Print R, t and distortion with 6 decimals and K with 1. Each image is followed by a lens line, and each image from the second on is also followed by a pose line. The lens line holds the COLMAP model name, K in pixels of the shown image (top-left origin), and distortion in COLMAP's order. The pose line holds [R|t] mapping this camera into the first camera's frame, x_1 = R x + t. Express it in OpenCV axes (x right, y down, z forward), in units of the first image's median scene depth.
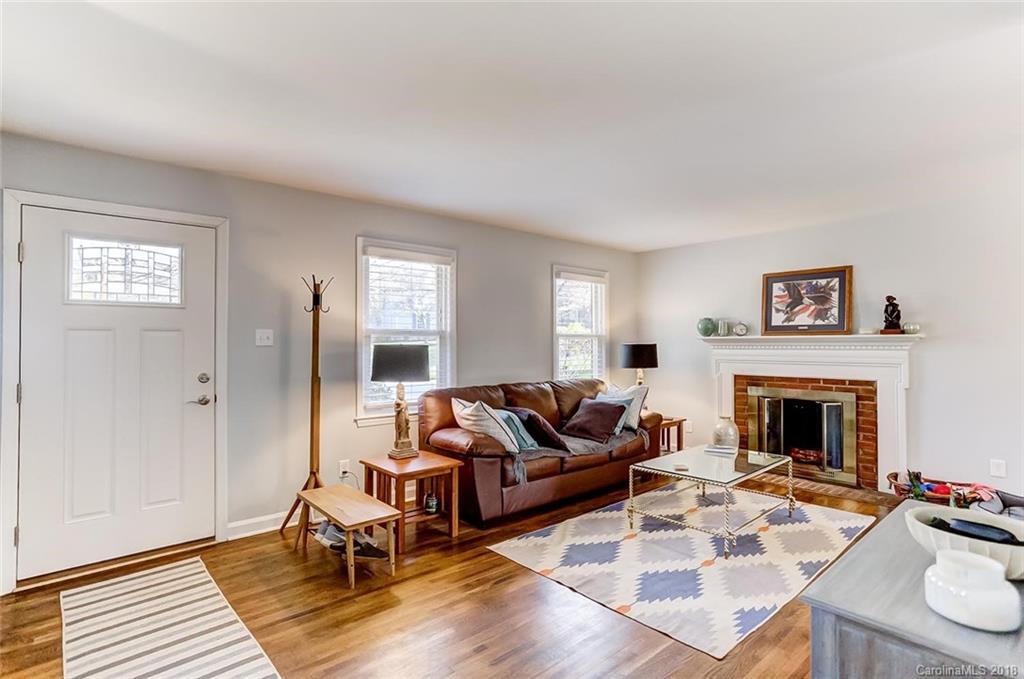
lens RADIAL K [[538.7, 0, 510.7], [0, 538.7, 334.3], [0, 0, 1]] dist [-0.043698, 0.022198]
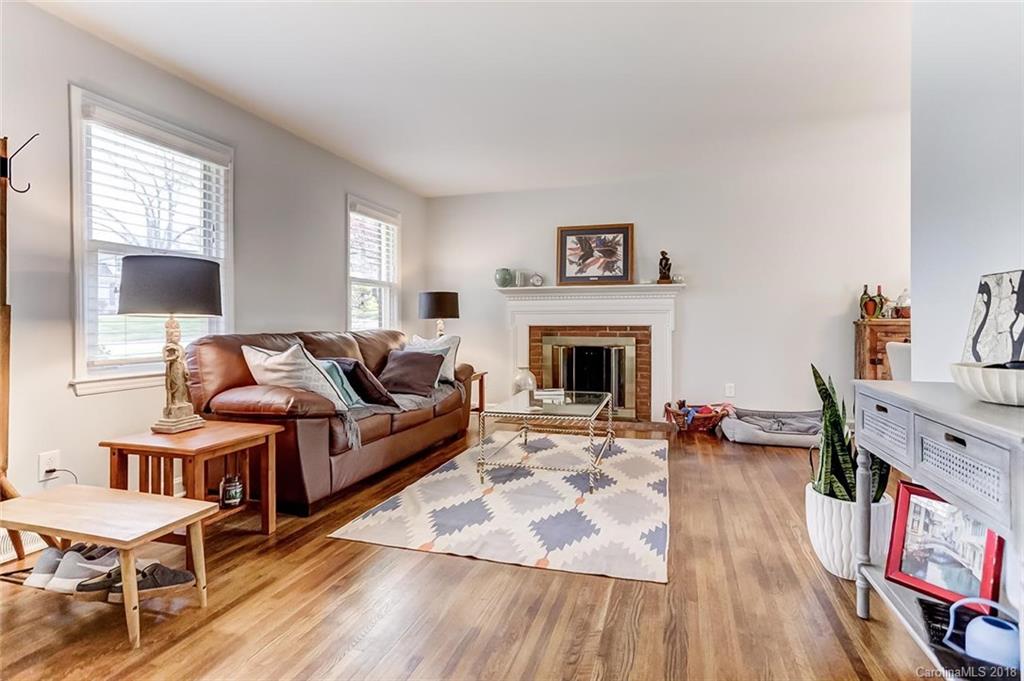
lens RADIAL K [[538.7, 0, 549.6], [0, 538.7, 320.6], [0, 0, 1]] dist [-0.043698, 0.022198]
pose [[0.831091, -0.004210, 0.556121, -0.162937], [-0.002041, 0.999942, 0.010622, 0.076922], [-0.556133, -0.009963, 0.831034, 0.185495]]
